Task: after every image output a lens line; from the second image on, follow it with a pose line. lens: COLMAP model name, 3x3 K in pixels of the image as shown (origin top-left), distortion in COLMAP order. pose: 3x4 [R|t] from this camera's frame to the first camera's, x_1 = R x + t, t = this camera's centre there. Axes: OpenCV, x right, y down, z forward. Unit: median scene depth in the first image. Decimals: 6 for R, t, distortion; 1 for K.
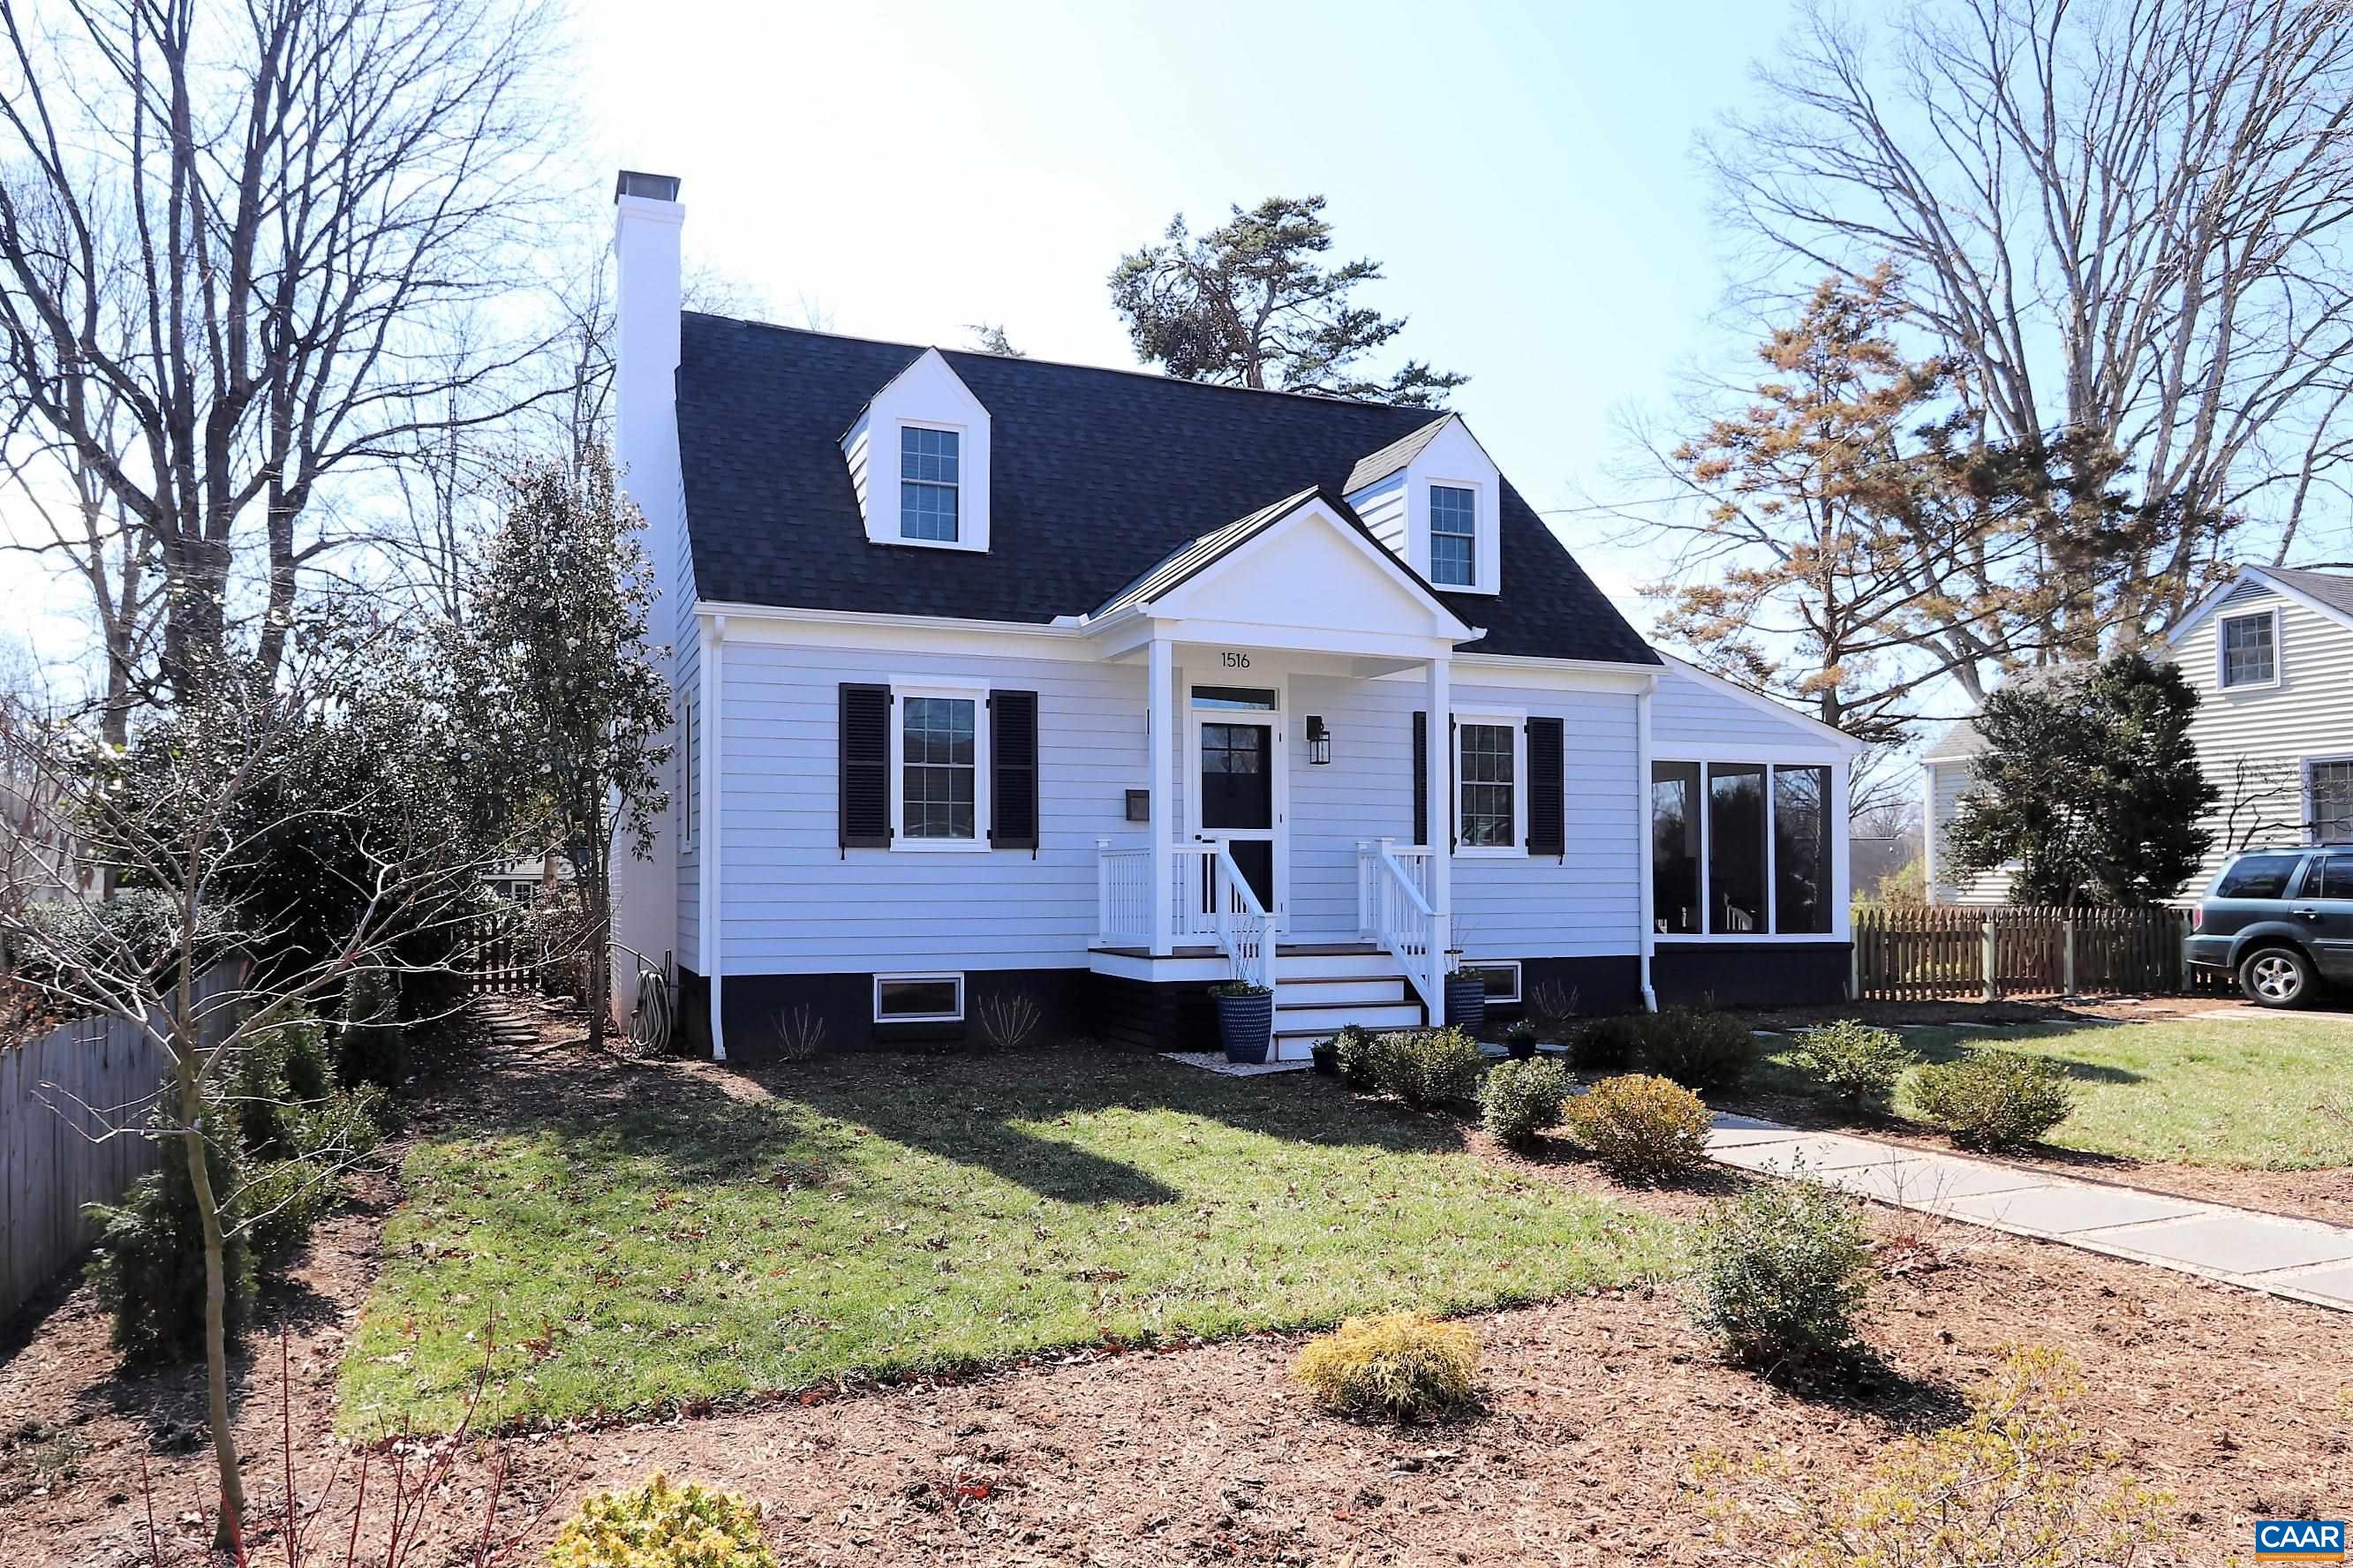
lens RADIAL K [[1422.8, 0, 1047.4], [0, 1422.8, 844.8], [0, 0, 1]] dist [0.001989, 0.000451]
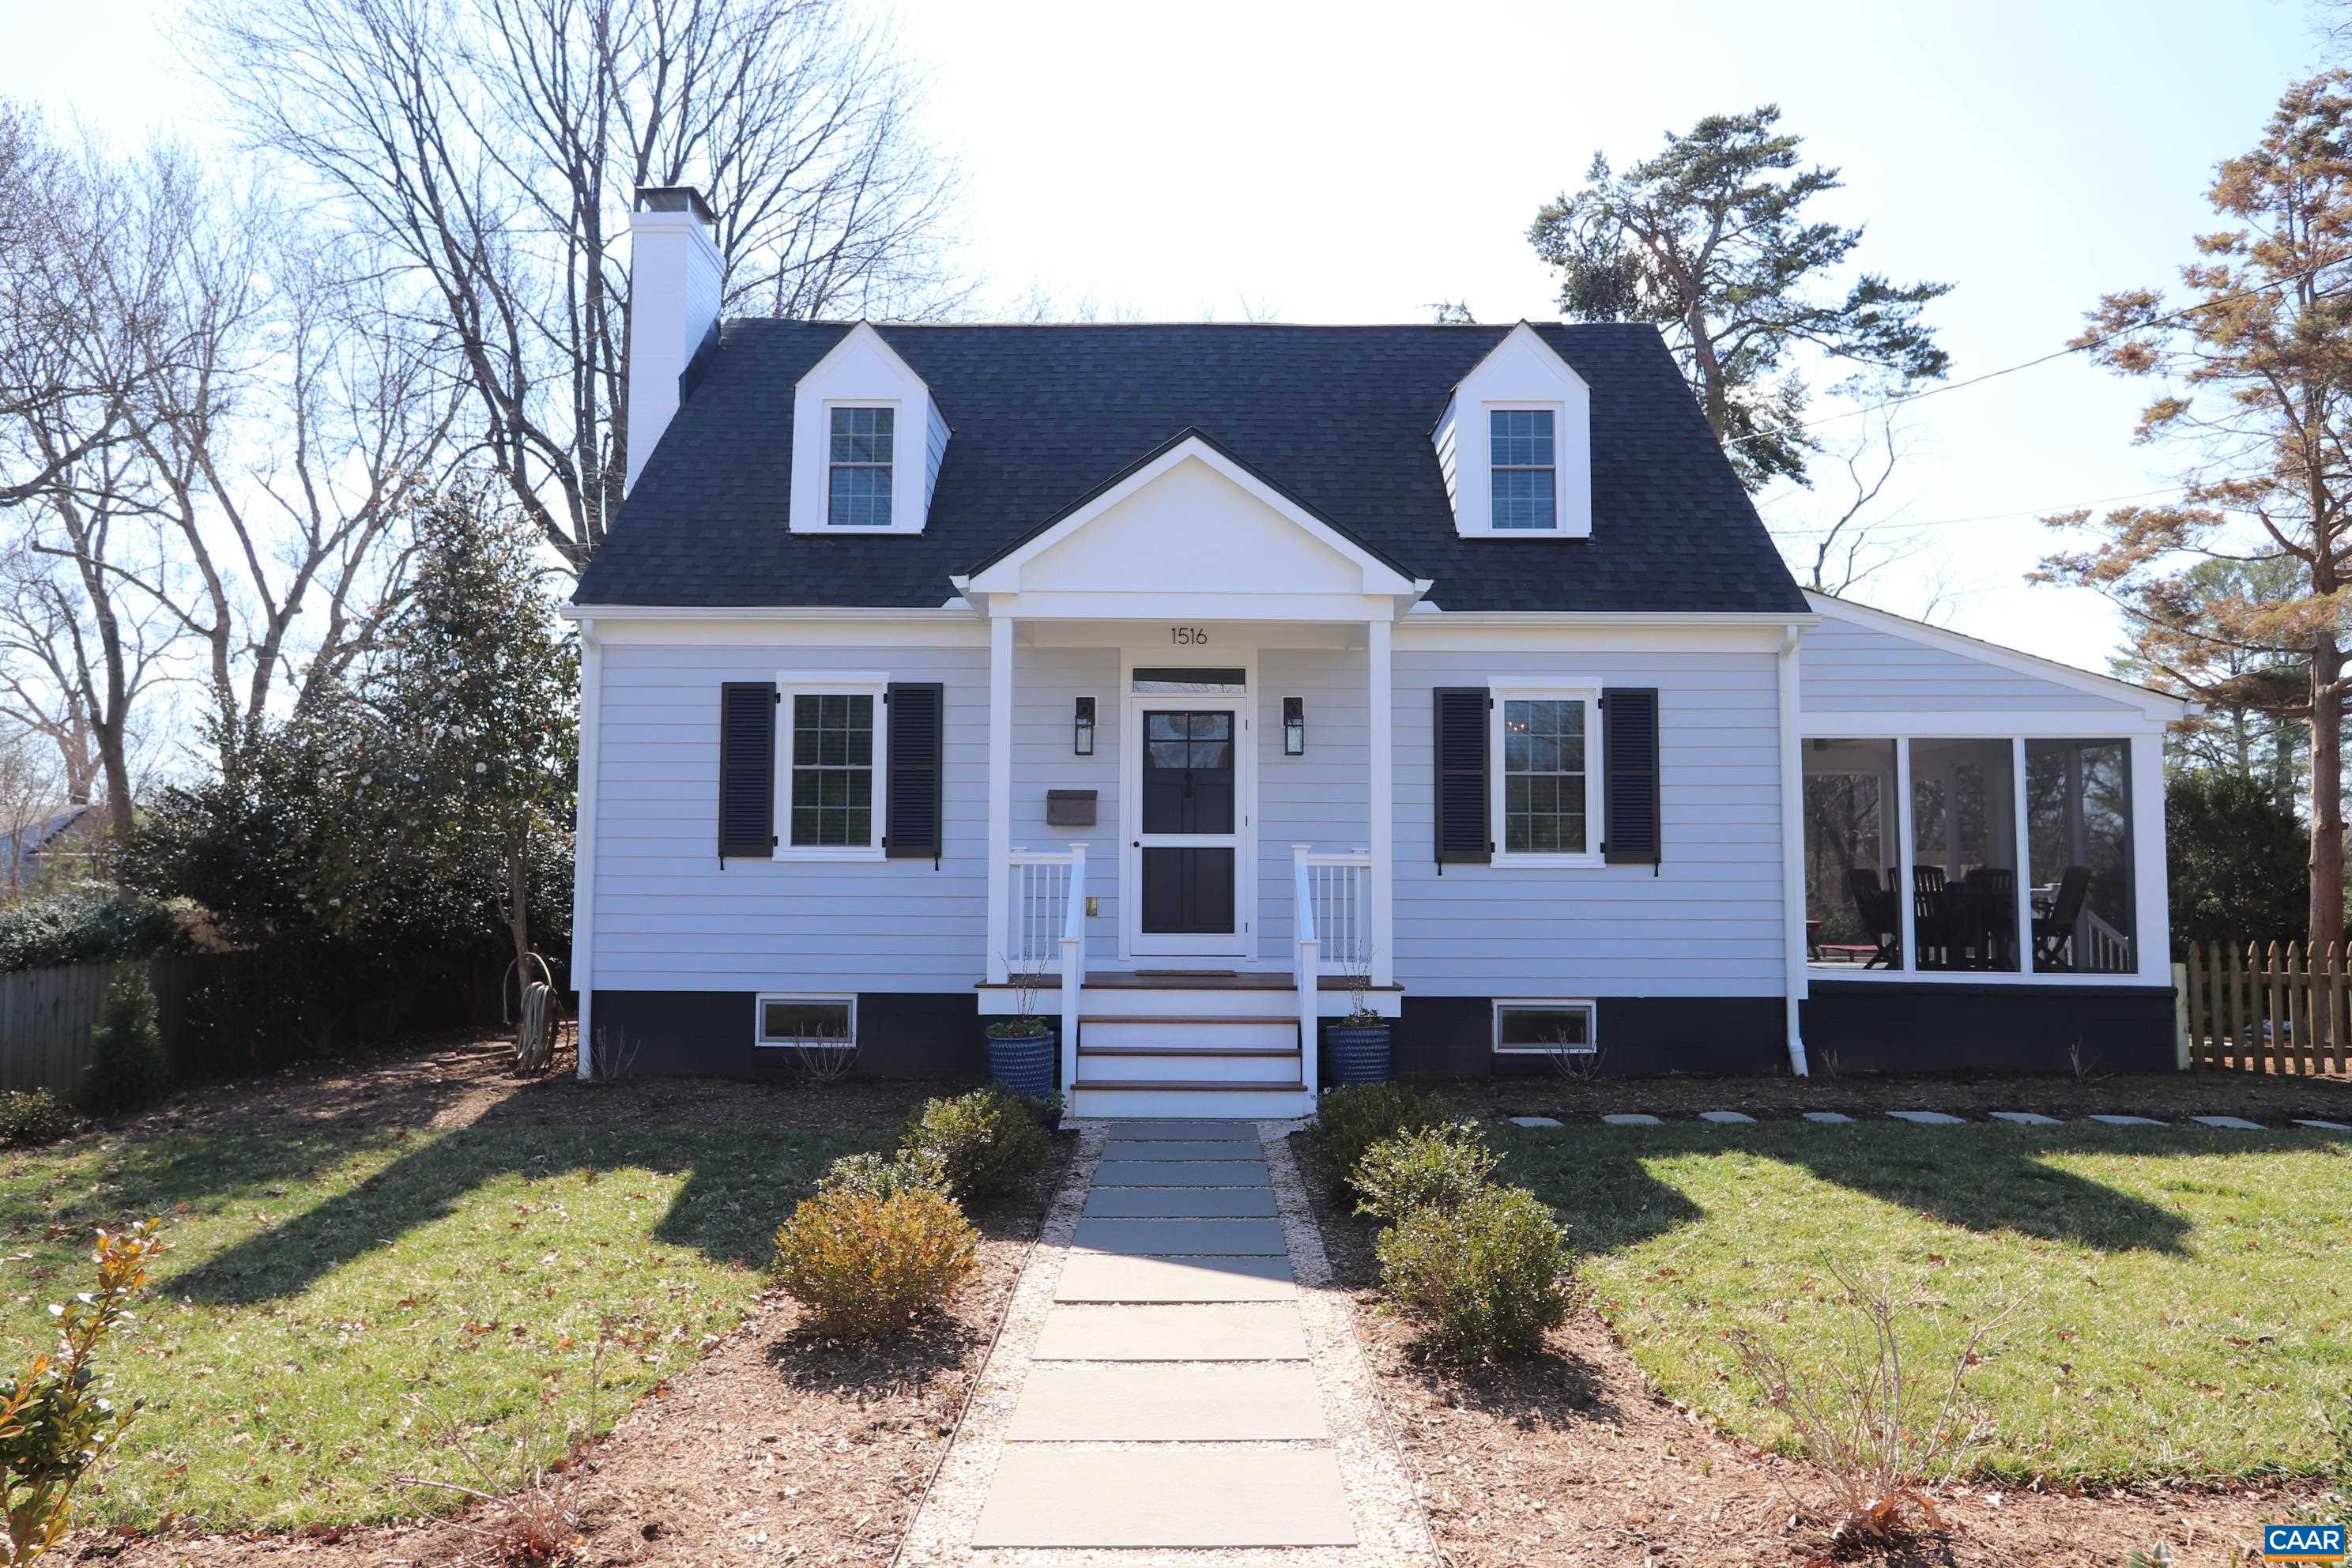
lens RADIAL K [[1457.3, 0, 1174.4], [0, 1457.3, 778.3], [0, 0, 1]] dist [-0.027975, 0.033053]
pose [[0.938580, -0.021205, -0.344410, 0.391683], [0.003445, 0.998636, -0.052097, 0.000917], [0.345045, 0.047710, 0.937373, 0.168411]]
